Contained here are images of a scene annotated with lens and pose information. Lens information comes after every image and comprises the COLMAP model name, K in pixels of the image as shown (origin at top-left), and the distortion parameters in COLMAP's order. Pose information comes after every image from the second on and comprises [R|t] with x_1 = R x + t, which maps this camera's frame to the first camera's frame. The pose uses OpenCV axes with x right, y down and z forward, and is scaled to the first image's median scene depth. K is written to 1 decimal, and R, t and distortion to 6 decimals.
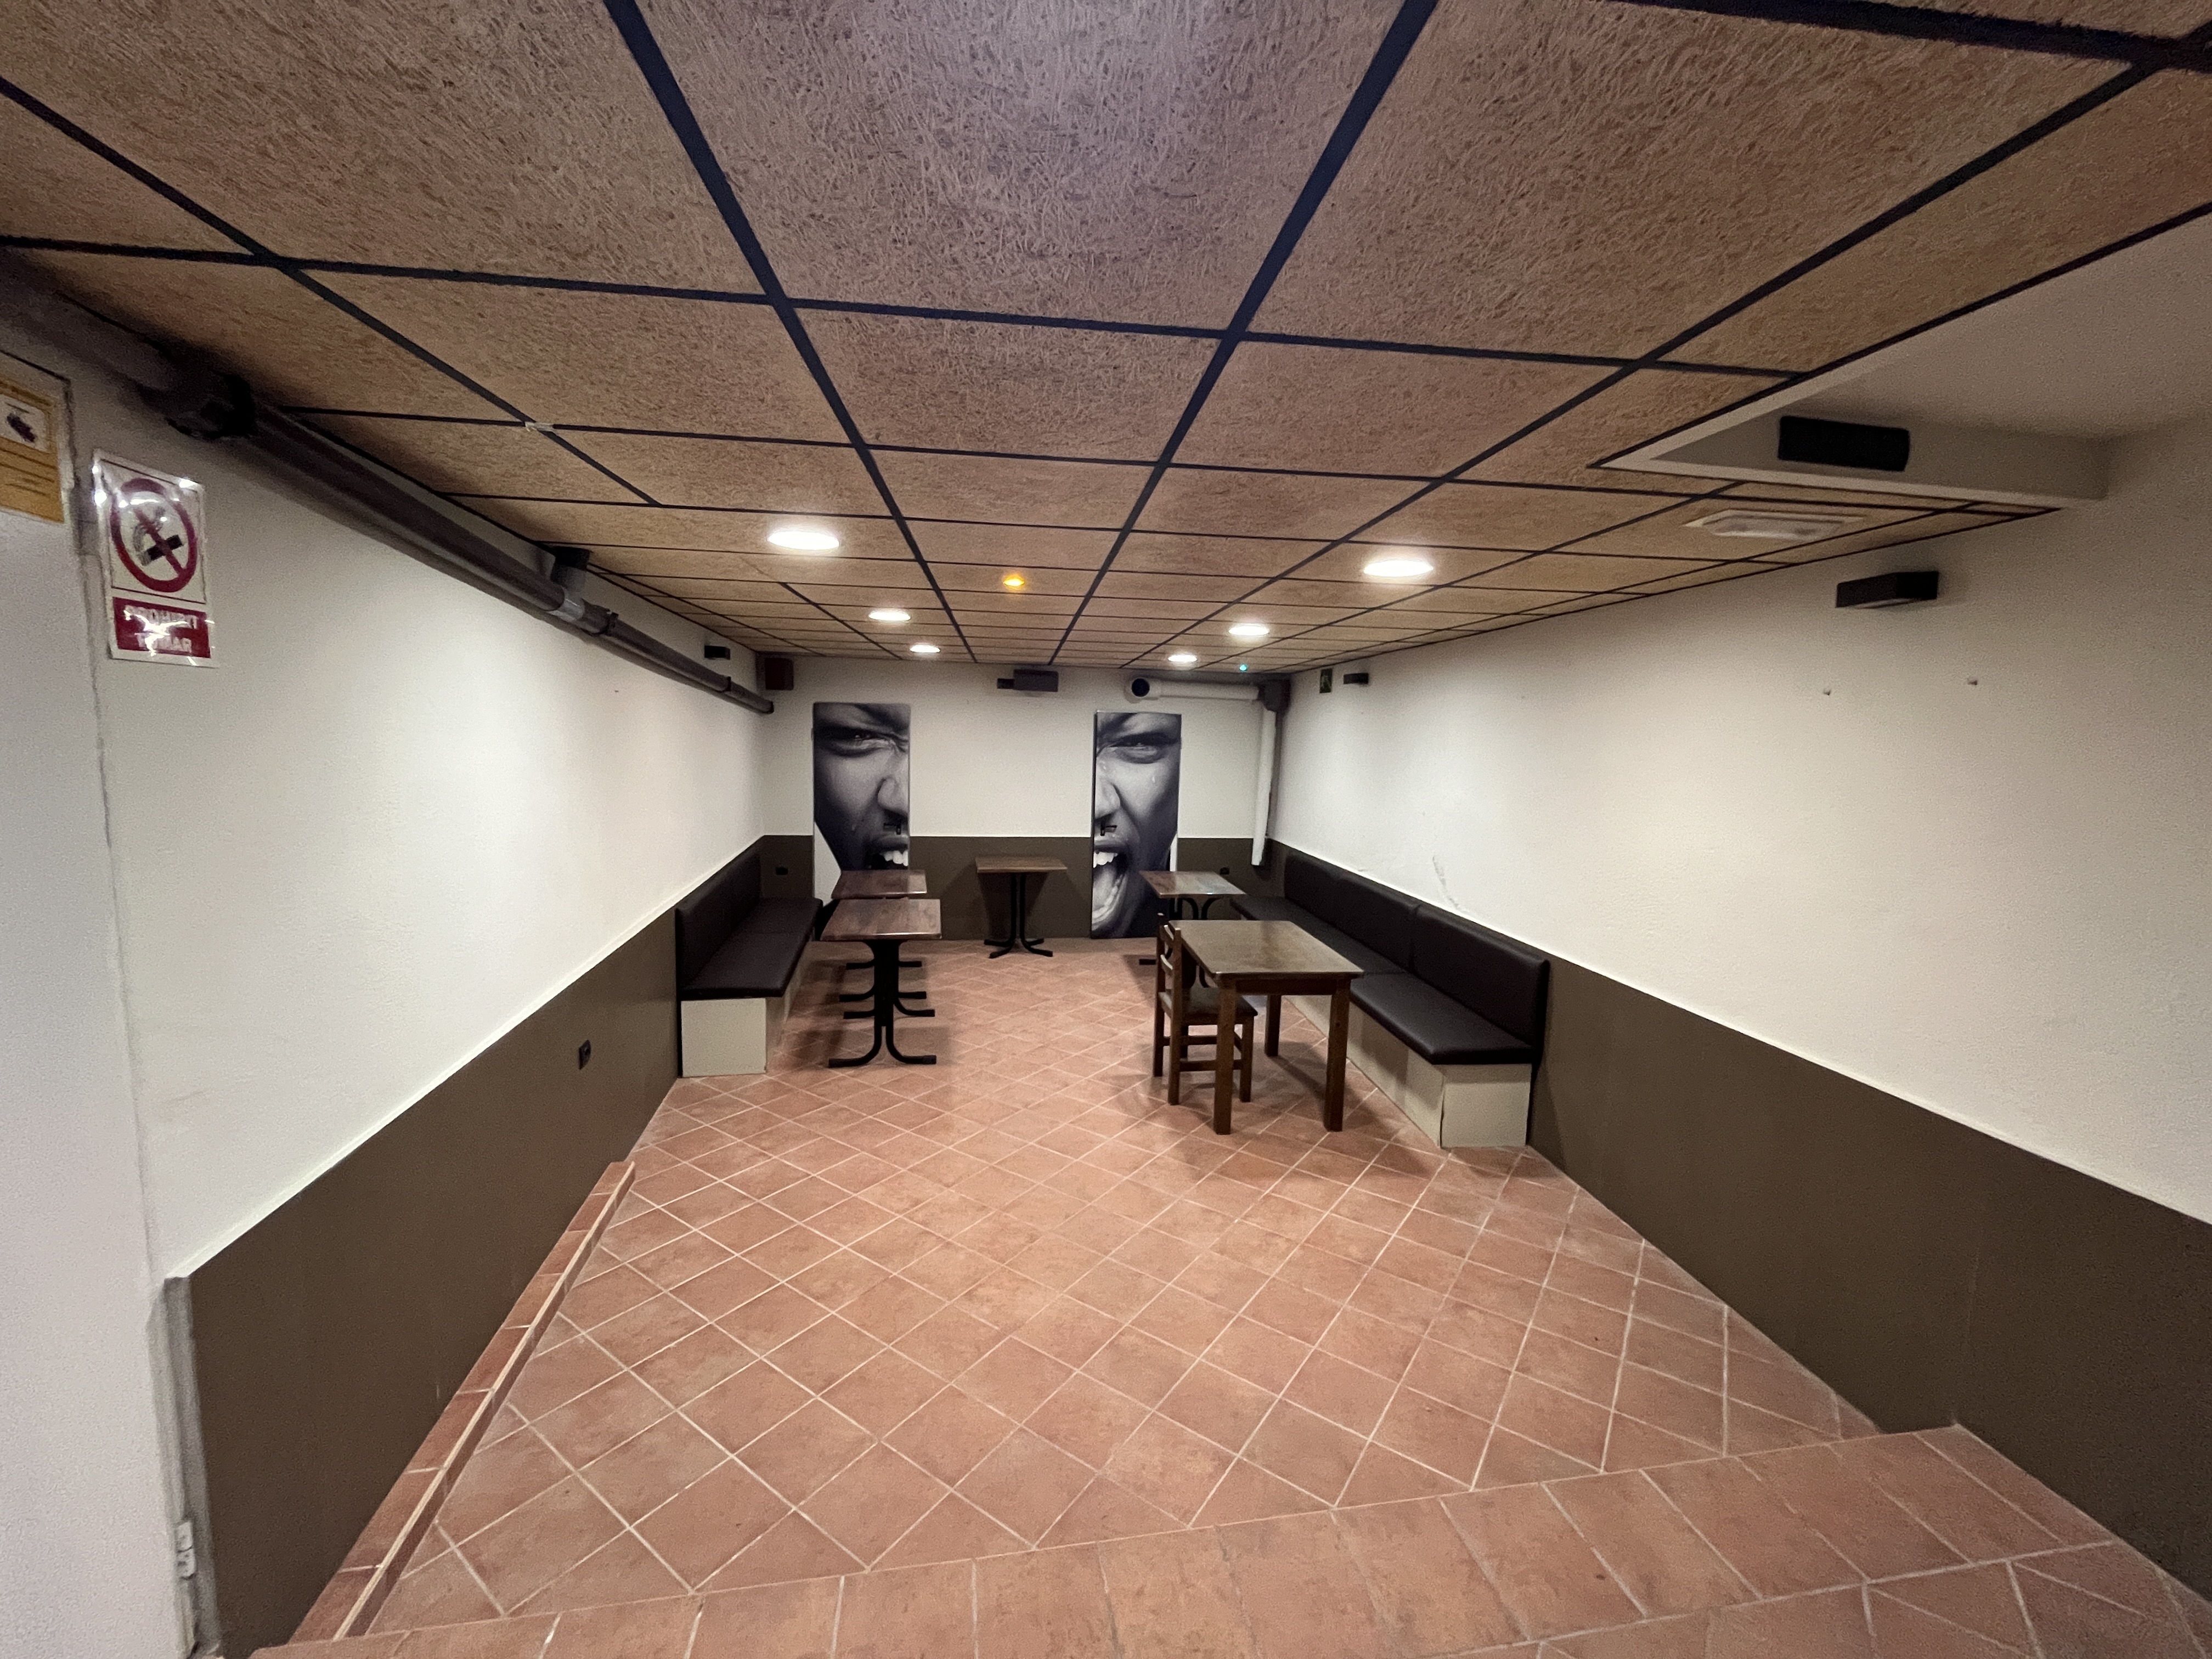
lens RADIAL K [[896.6, 0, 1106.0], [0, 896.6, 828.5], [0, 0, 1]] dist [-0.003733, 0.000033]
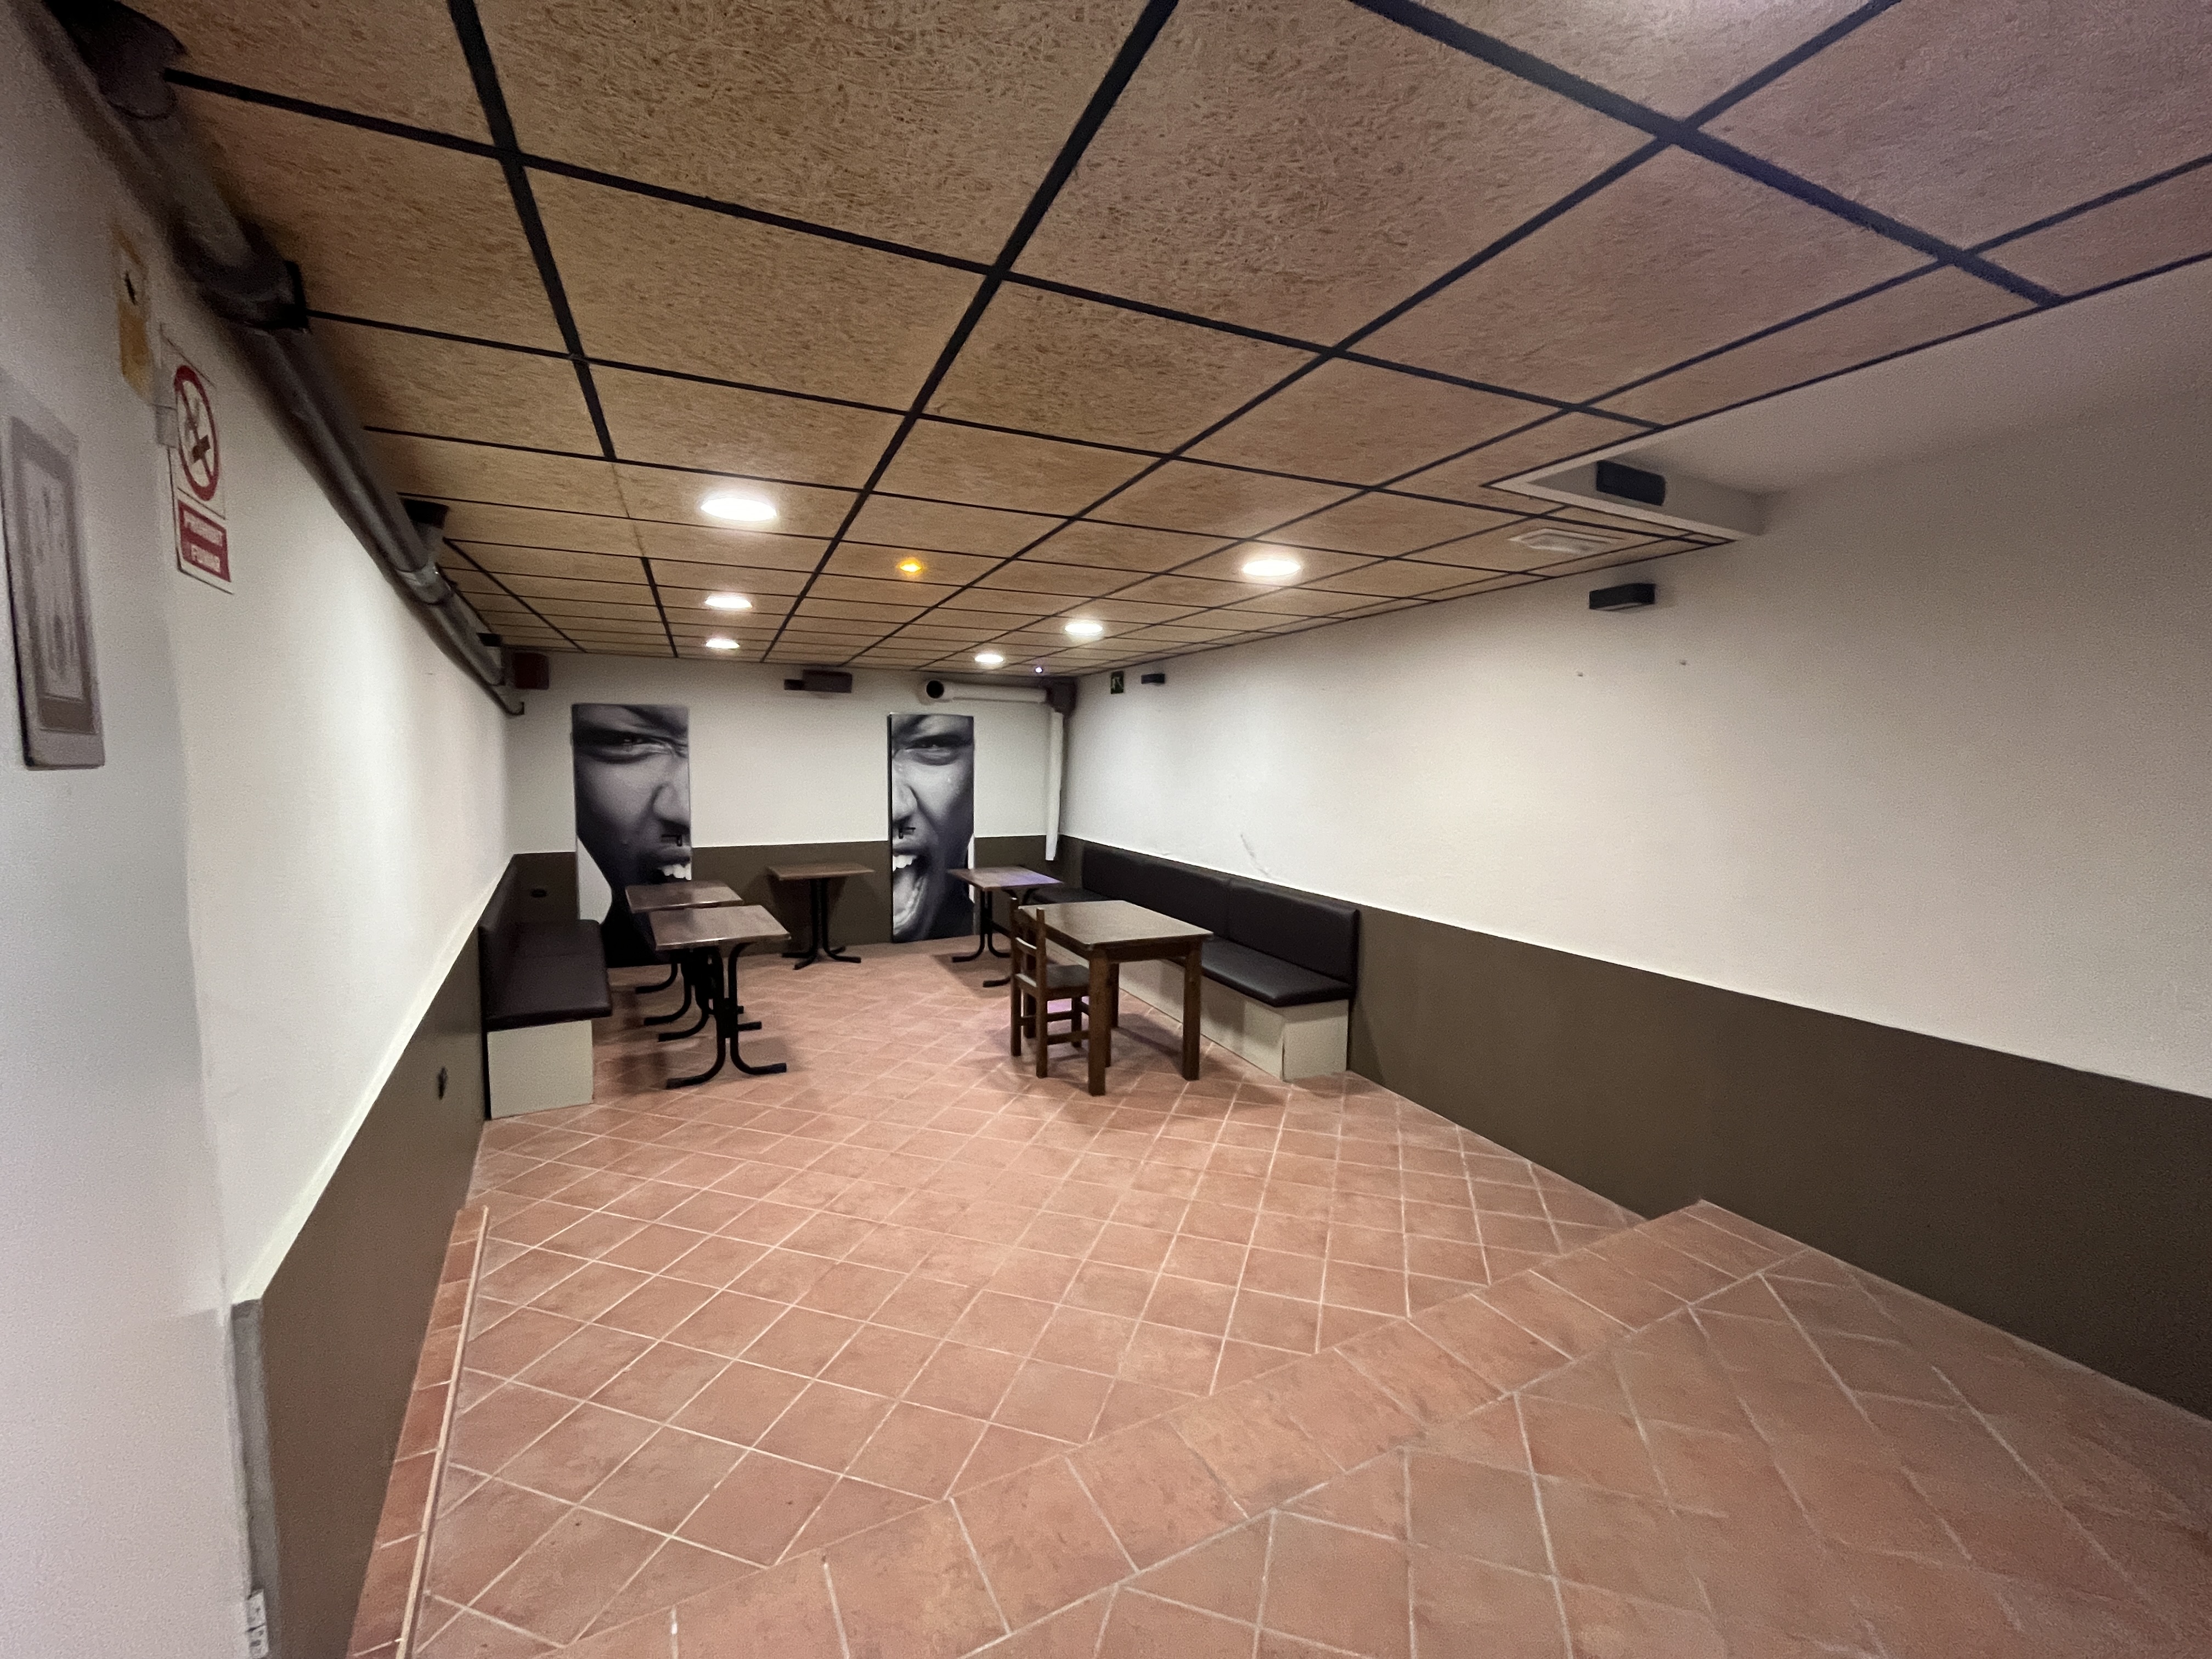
lens RADIAL K [[894.6, 0, 1106.0], [0, 894.6, 829.5], [0, 0, 1]] dist [-0.004293, 0.000311]
pose [[0.951350, -0.042690, 0.305141, -0.173889], [0.047703, 0.998821, -0.008988, 0.034710], [-0.304397, 0.023107, 0.952265, -0.024614]]
